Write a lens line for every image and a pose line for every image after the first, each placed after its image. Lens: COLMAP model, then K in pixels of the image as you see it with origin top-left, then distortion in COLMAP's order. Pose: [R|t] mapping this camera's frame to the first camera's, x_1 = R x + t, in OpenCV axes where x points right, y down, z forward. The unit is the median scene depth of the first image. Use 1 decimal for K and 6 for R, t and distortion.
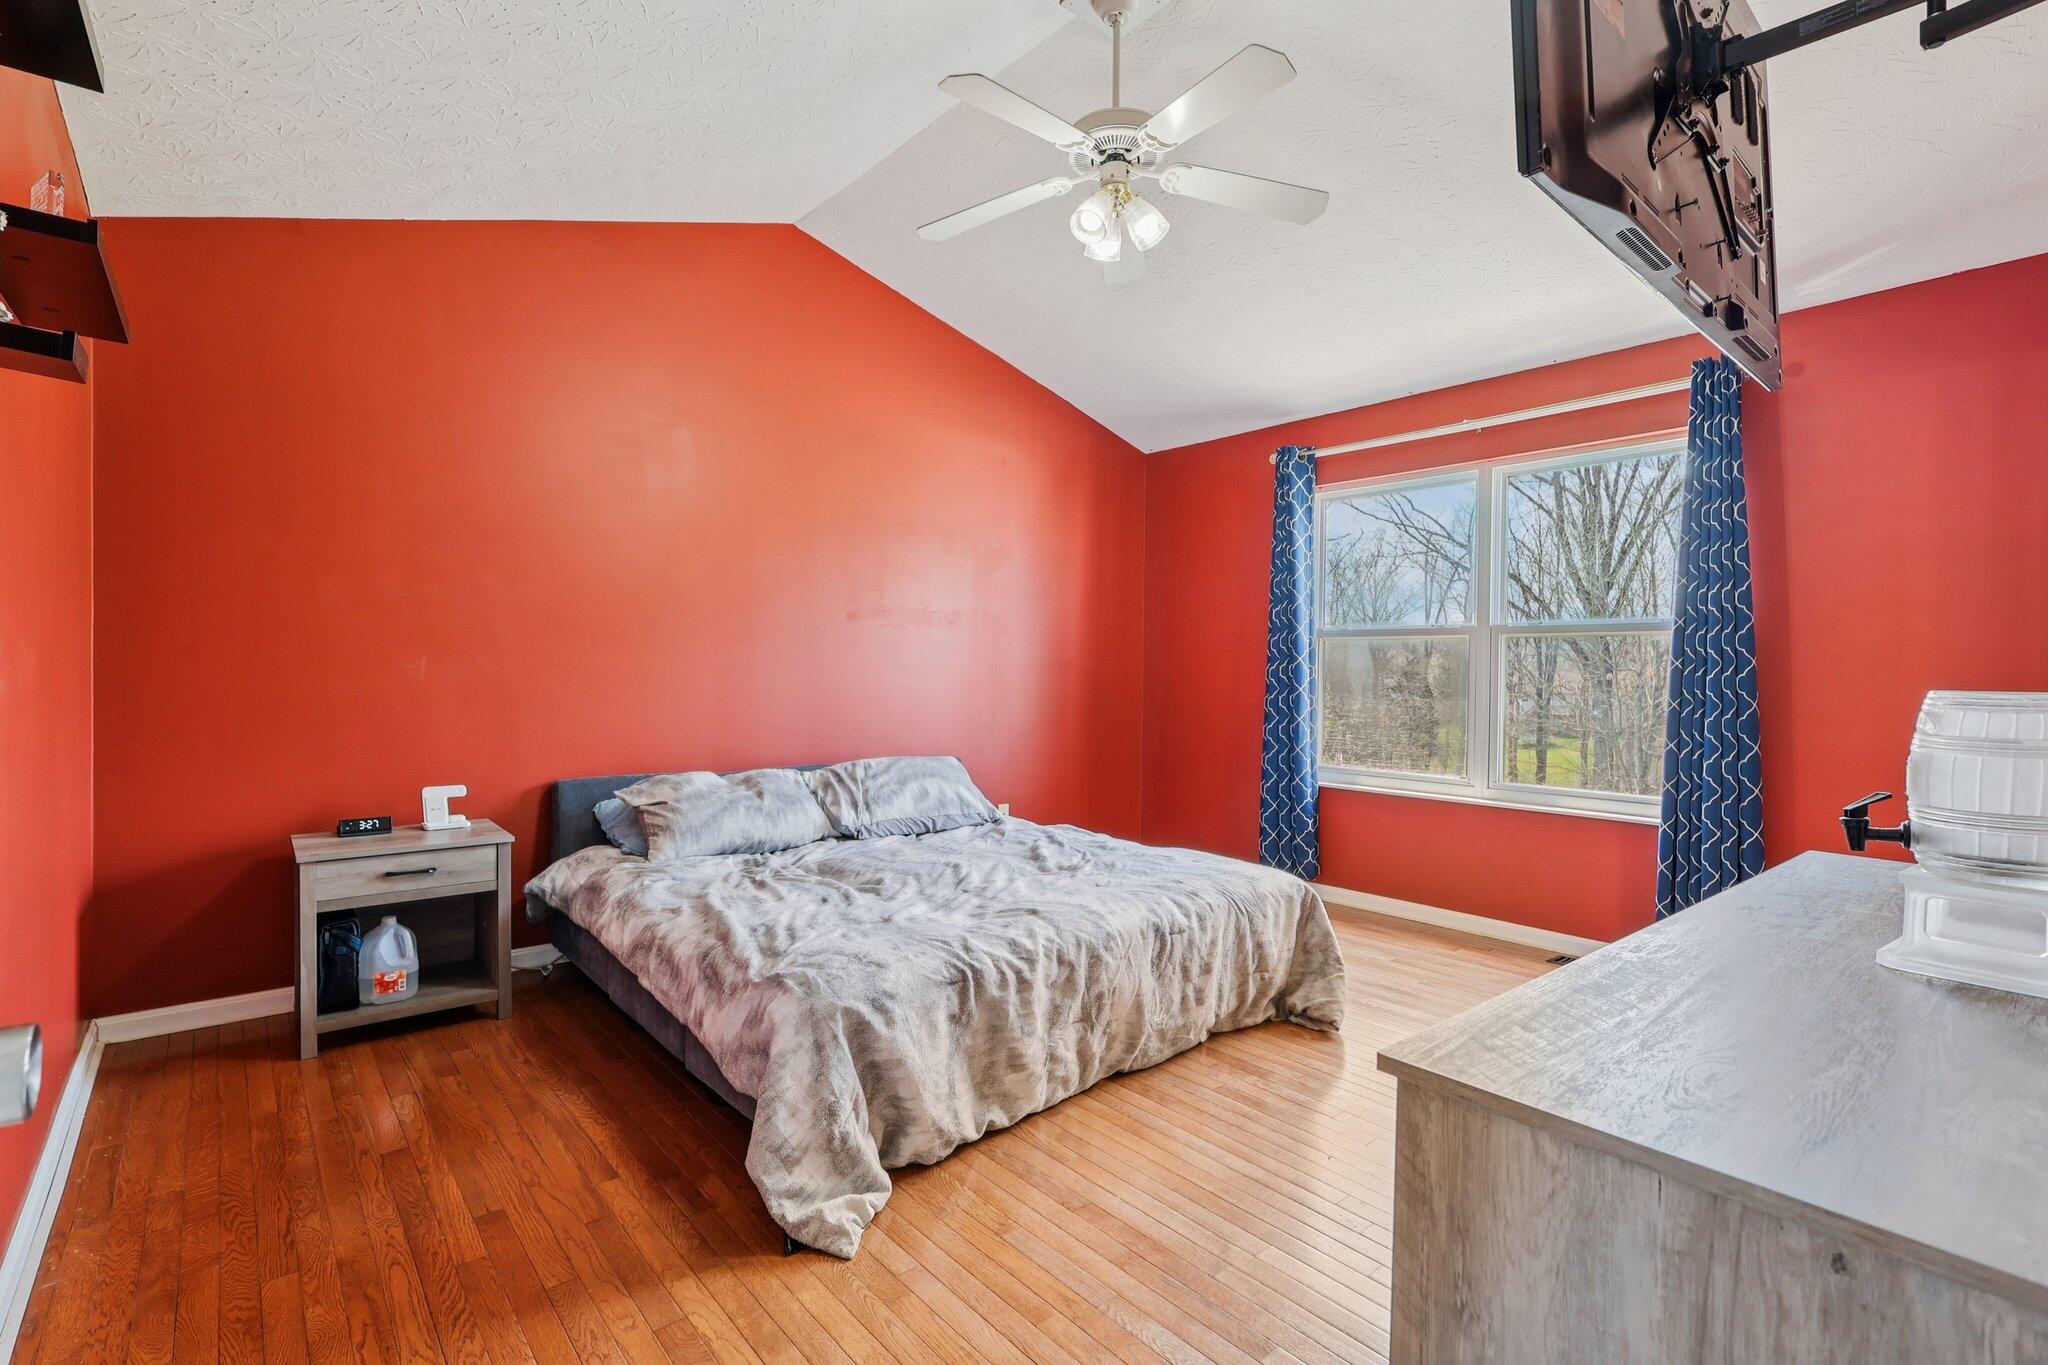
lens RADIAL K [[955.3, 0, 1024.8], [0, 955.3, 674.9], [0, 0, 1]] dist [-0.004183, -0.000626]
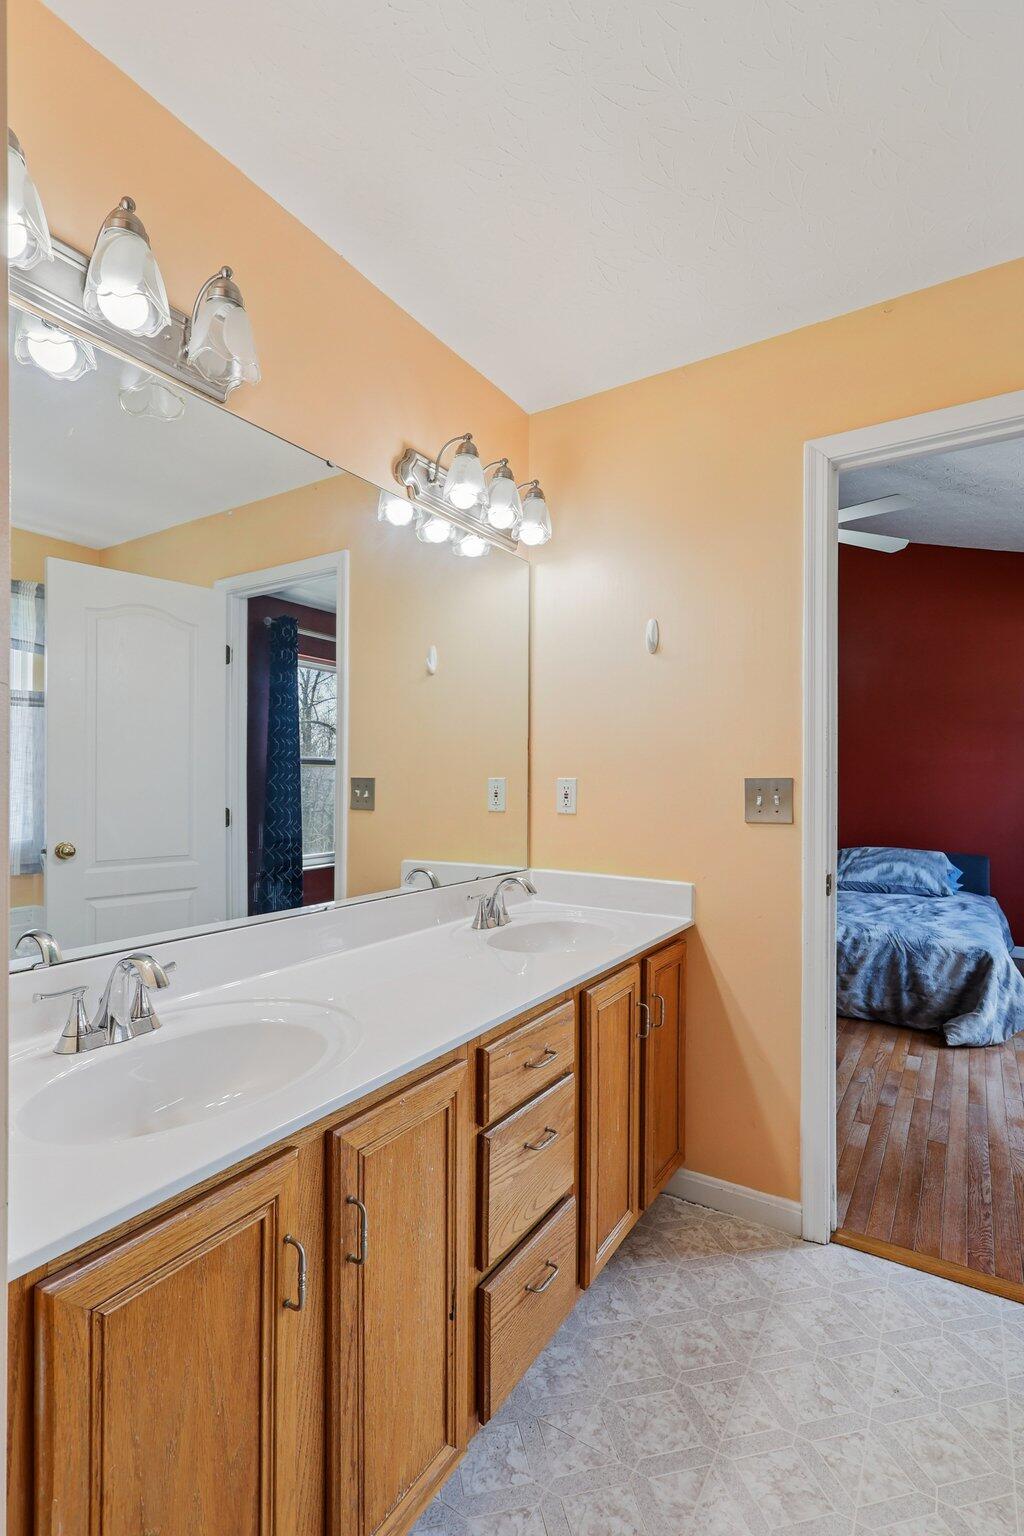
lens RADIAL K [[716.5, 0, 514.2], [0, 716.5, 780.2], [0, 0, 1]] dist [-0.004183, -0.000626]
pose [[0.295748, -0.009830, -0.955215, 1.157965], [-0.009825, 0.999863, -0.013331, -0.008674], [0.955215, 0.013328, 0.295611, 0.041041]]
